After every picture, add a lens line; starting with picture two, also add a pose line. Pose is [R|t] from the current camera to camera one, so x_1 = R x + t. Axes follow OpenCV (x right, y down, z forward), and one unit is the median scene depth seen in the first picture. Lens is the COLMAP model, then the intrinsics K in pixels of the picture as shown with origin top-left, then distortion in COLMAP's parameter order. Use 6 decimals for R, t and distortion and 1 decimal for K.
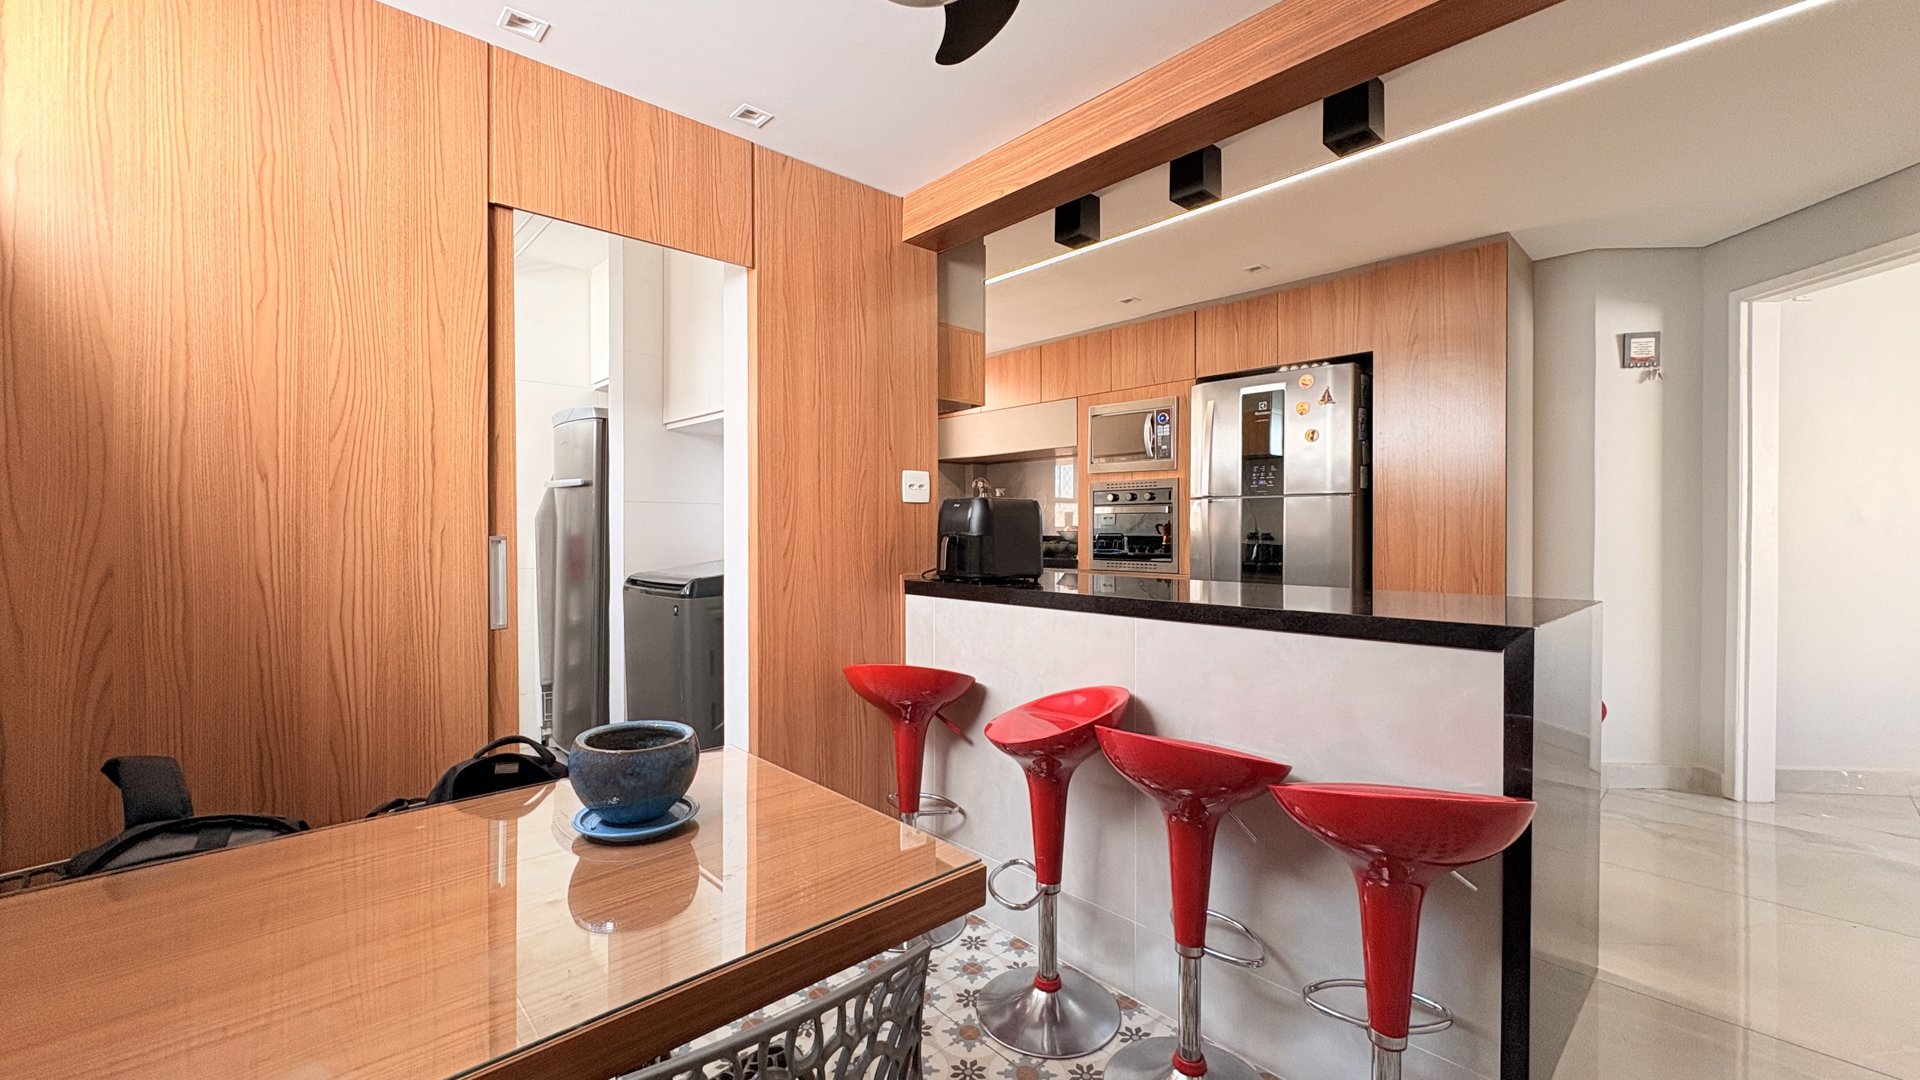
lens RADIAL K [[764.9, 0, 961.6], [0, 764.9, 534.1], [0, 0, 1]] dist [0.001703, -0.000079]
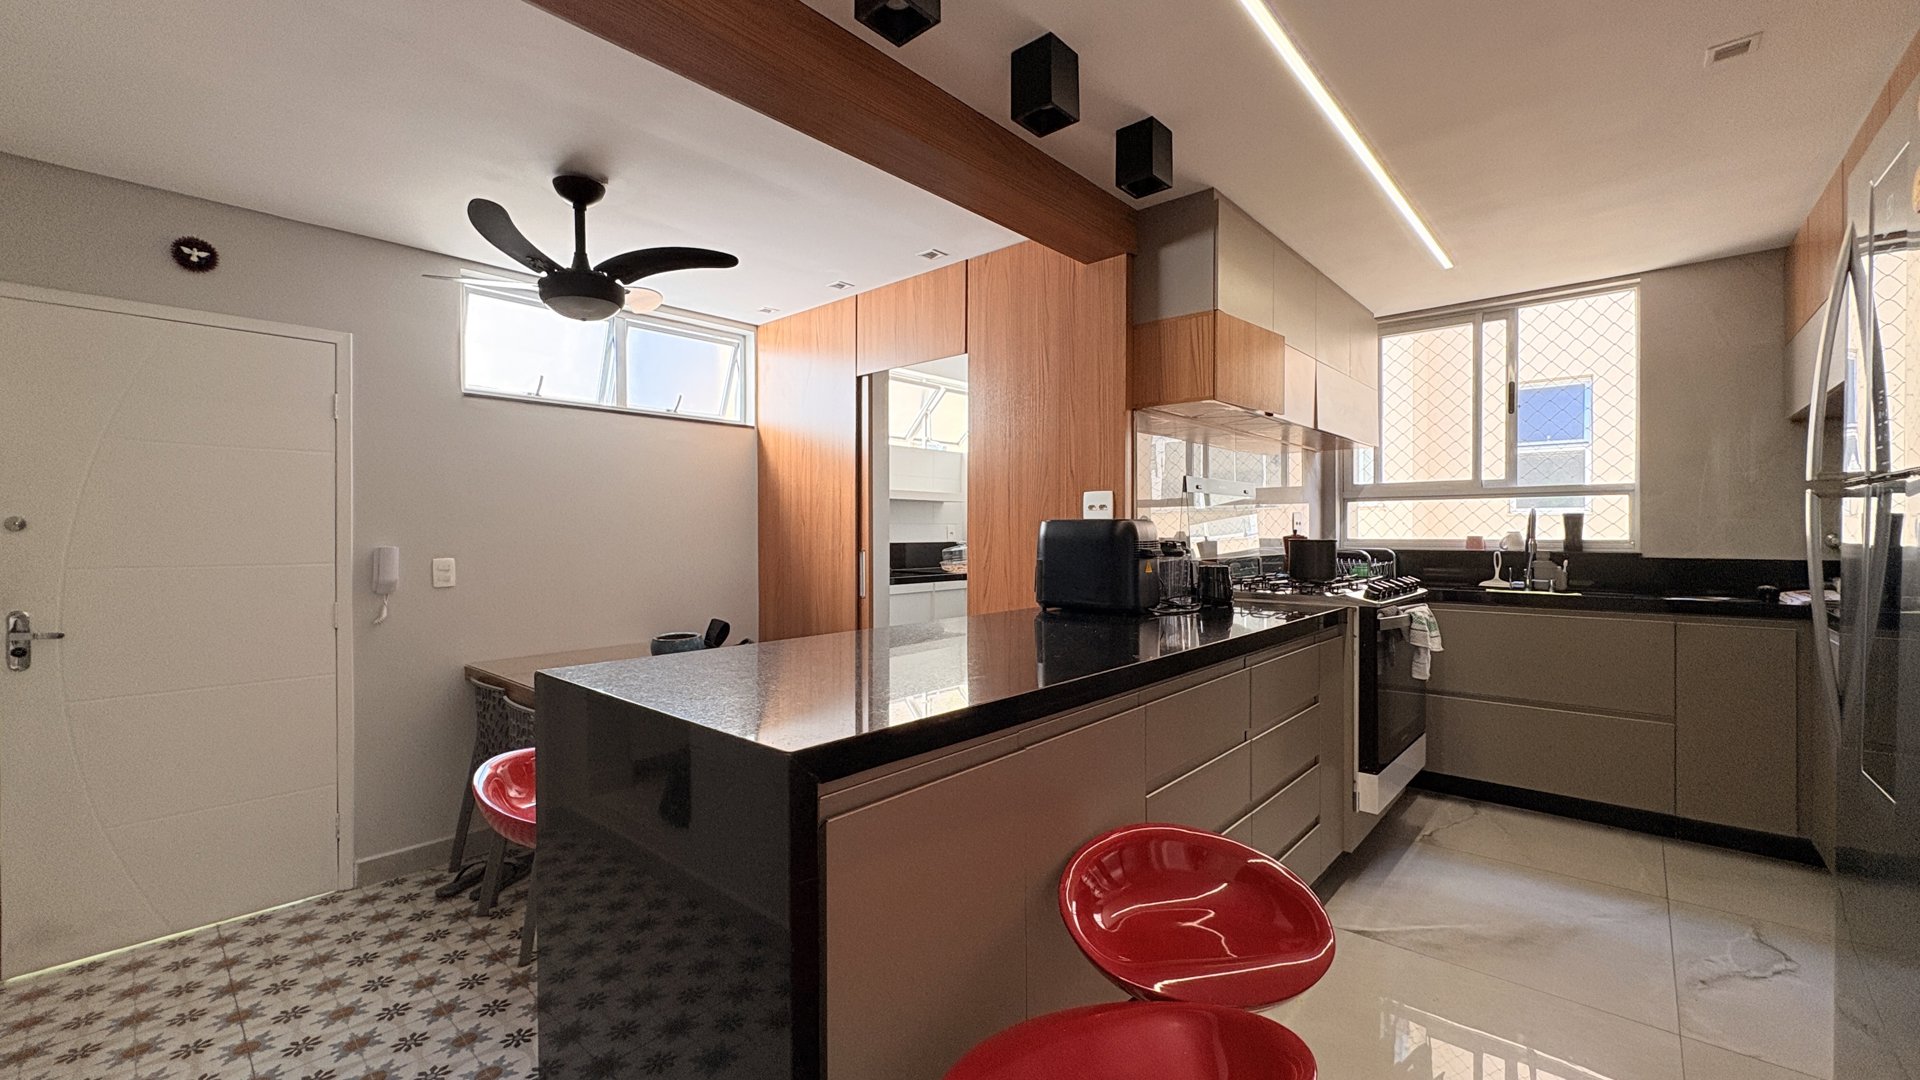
lens RADIAL K [[764.9, 0, 961.6], [0, 764.9, 534.1], [0, 0, 1]] dist [0.001703, -0.000079]
pose [[0.094572, 0.005450, -0.995503, 0.807338], [-0.003657, 0.999980, 0.005128, -0.028761], [0.995511, 0.003156, 0.094590, 0.657329]]
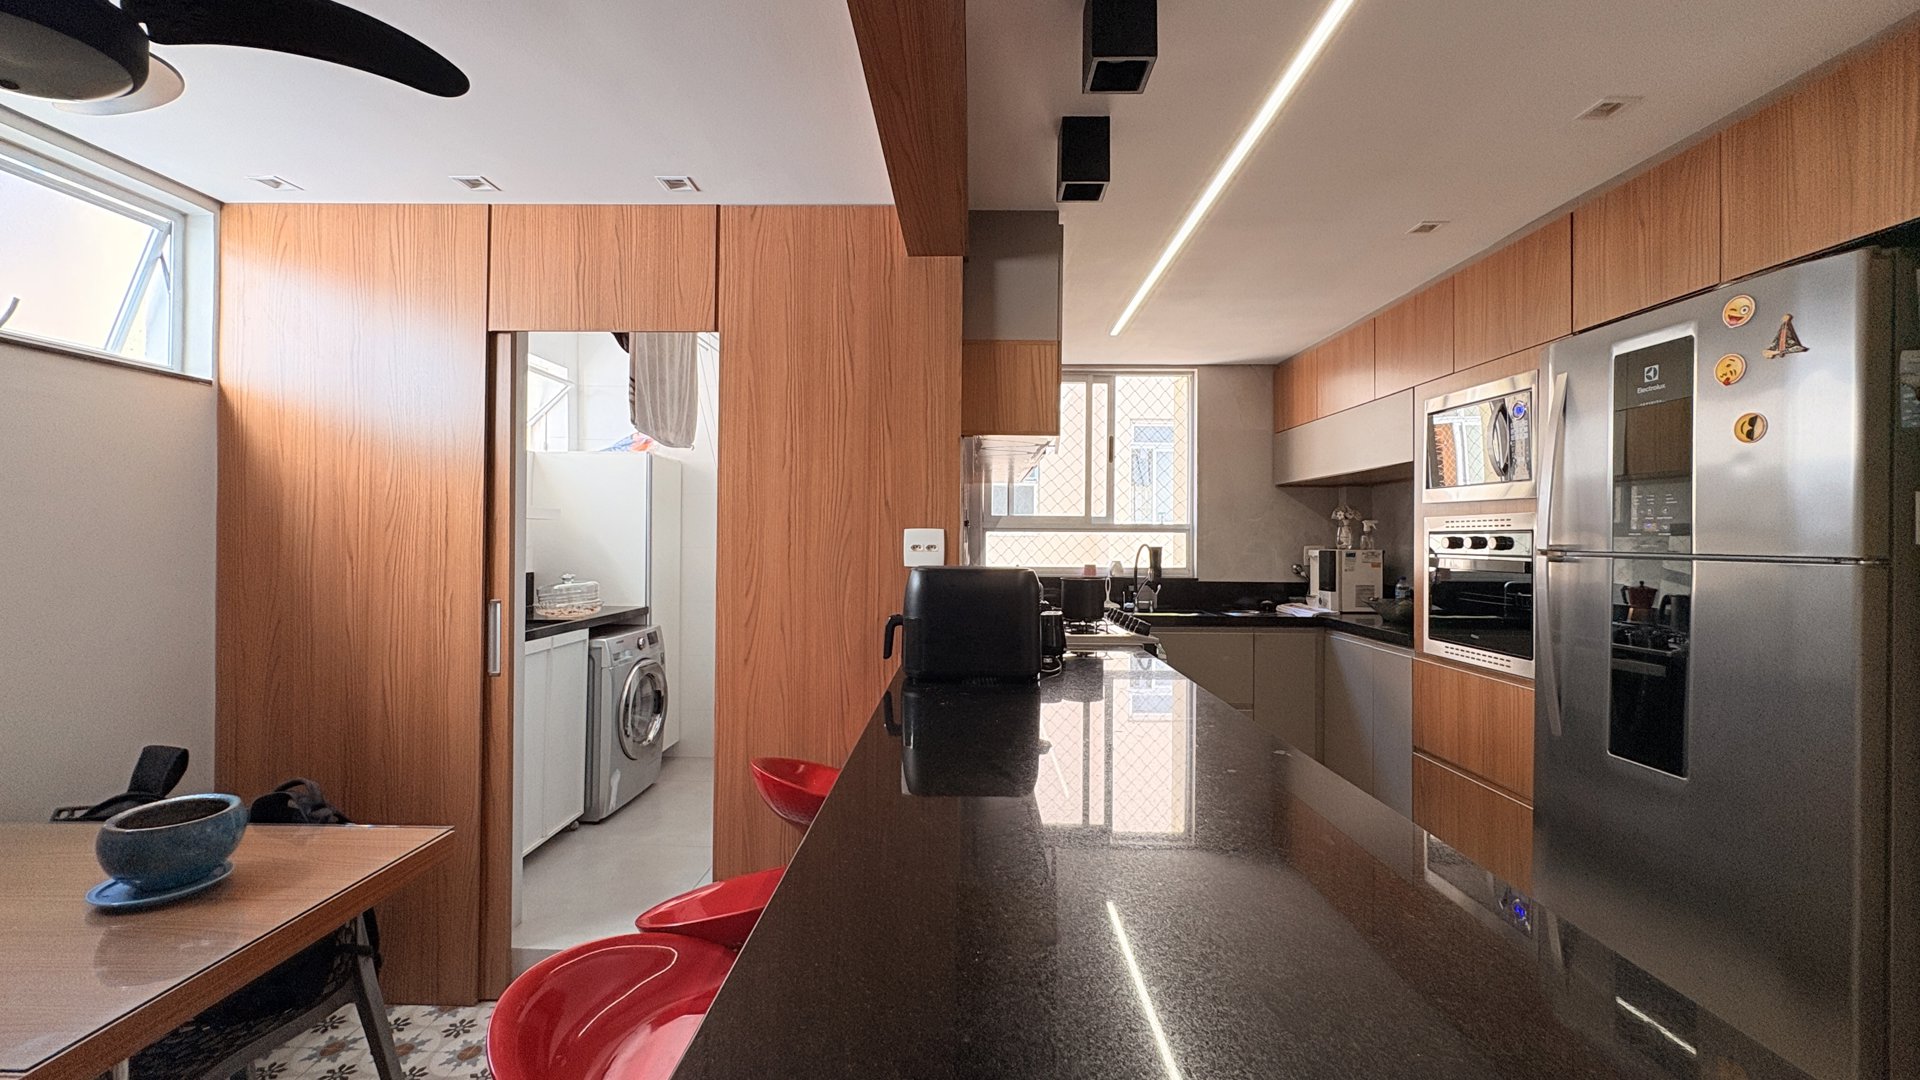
lens RADIAL K [[764.9, 0, 961.6], [0, 764.9, 534.1], [0, 0, 1]] dist [0.001703, -0.000079]
pose [[0.723592, 0.002005, -0.690225, 0.482137], [-0.012226, 0.999876, -0.009913, -0.061912], [0.690120, 0.015612, 0.723527, 0.387351]]
